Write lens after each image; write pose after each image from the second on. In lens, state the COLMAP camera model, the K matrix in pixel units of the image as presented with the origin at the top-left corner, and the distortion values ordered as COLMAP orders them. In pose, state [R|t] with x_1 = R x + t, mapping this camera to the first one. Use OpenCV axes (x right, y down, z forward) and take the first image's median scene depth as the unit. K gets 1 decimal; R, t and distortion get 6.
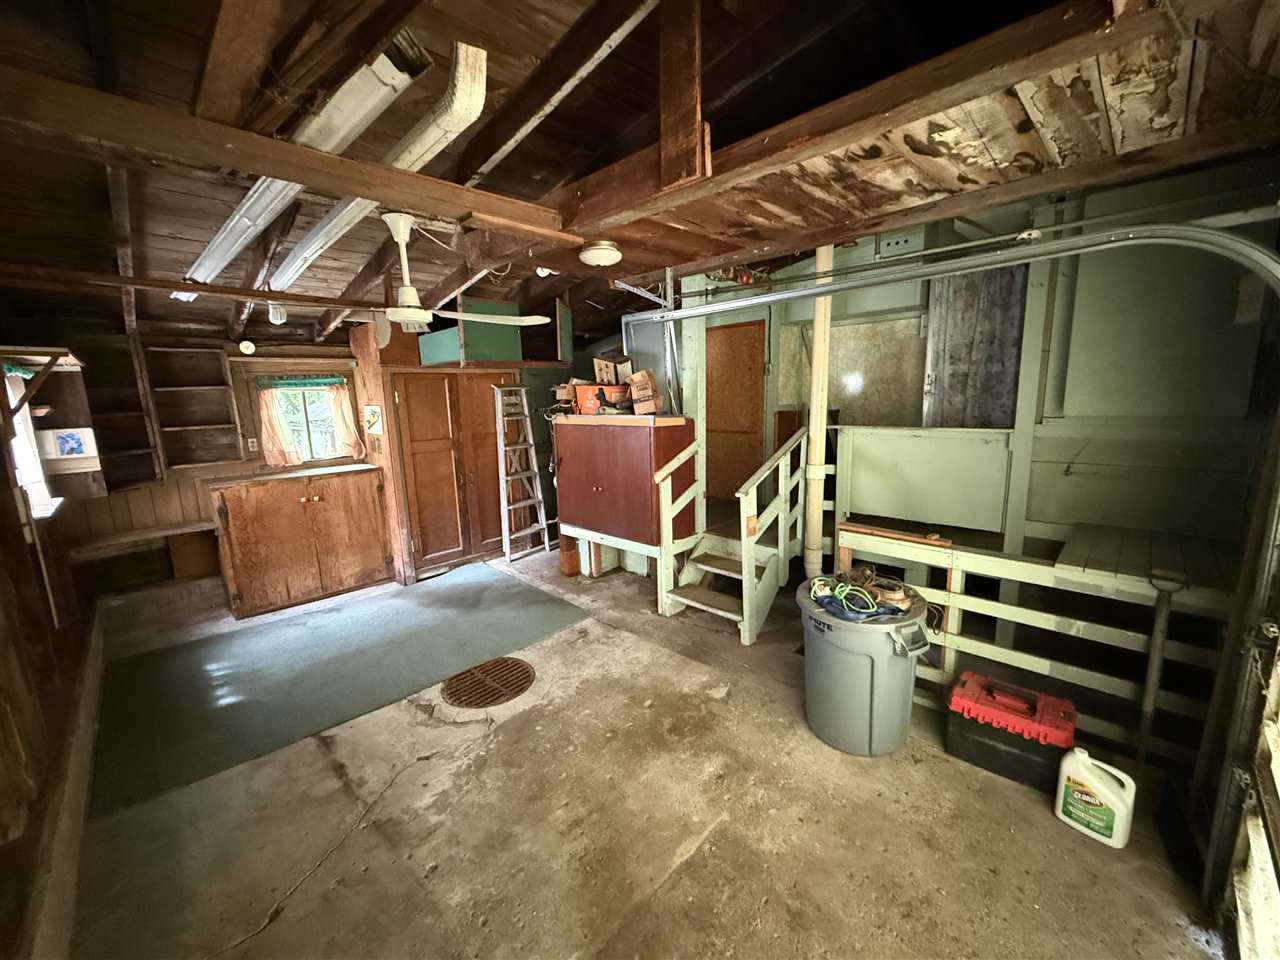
lens RADIAL K [[512.1, 0, 640.0], [0, 512.1, 480.0], [0, 0, 1]] dist [-0.011414, 0.000136]
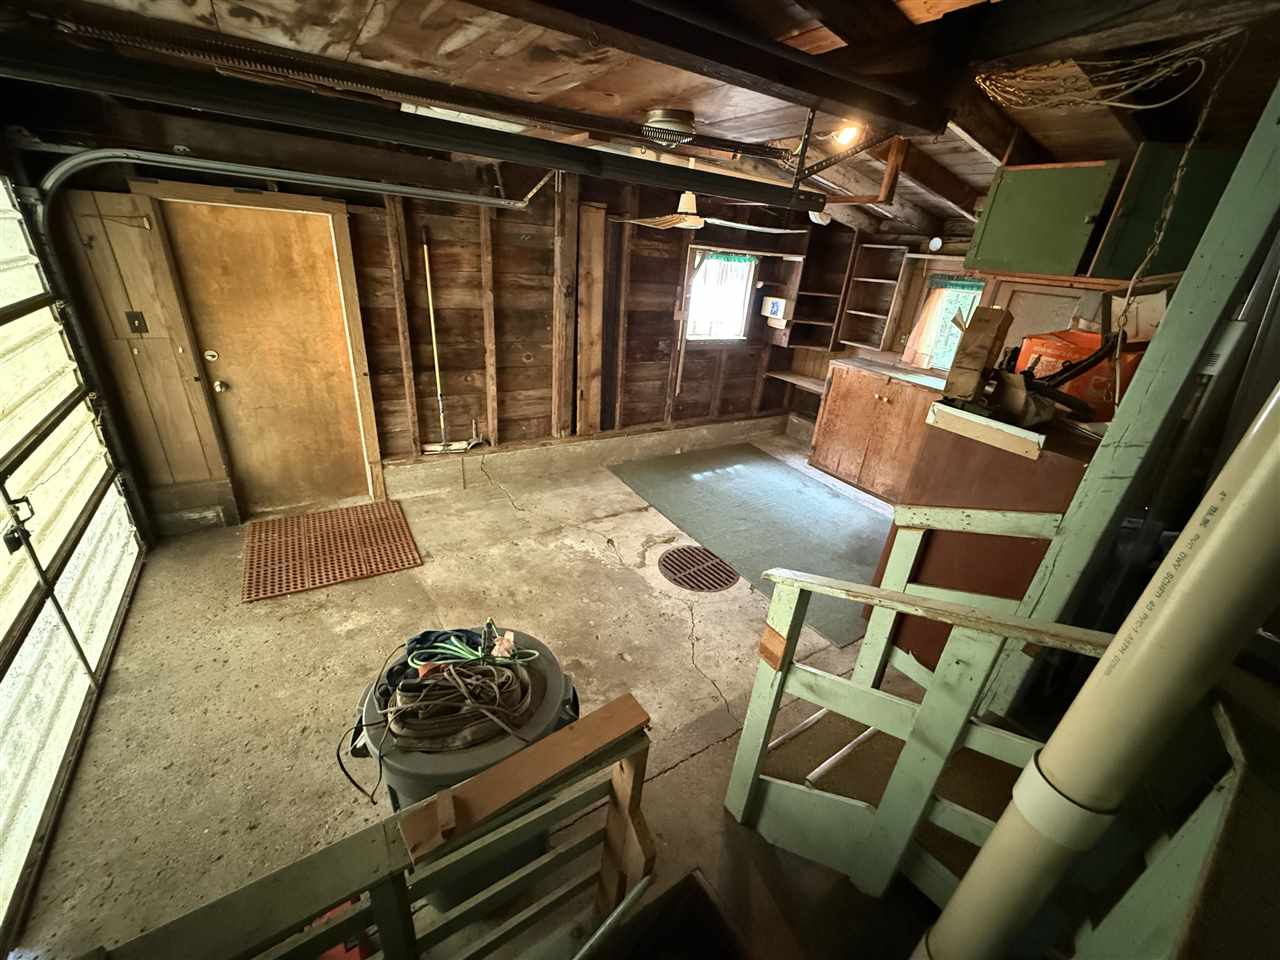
lens RADIAL K [[519.4, 0, 640.0], [0, 519.4, 480.0], [0, 0, 1]] dist [0.000011, 0.000056]
pose [[-0.227704, 0.410204, -0.883110, 0.583613], [-0.234042, 0.857292, 0.458557, -0.232033], [0.945185, 0.311100, -0.099204, 0.823329]]
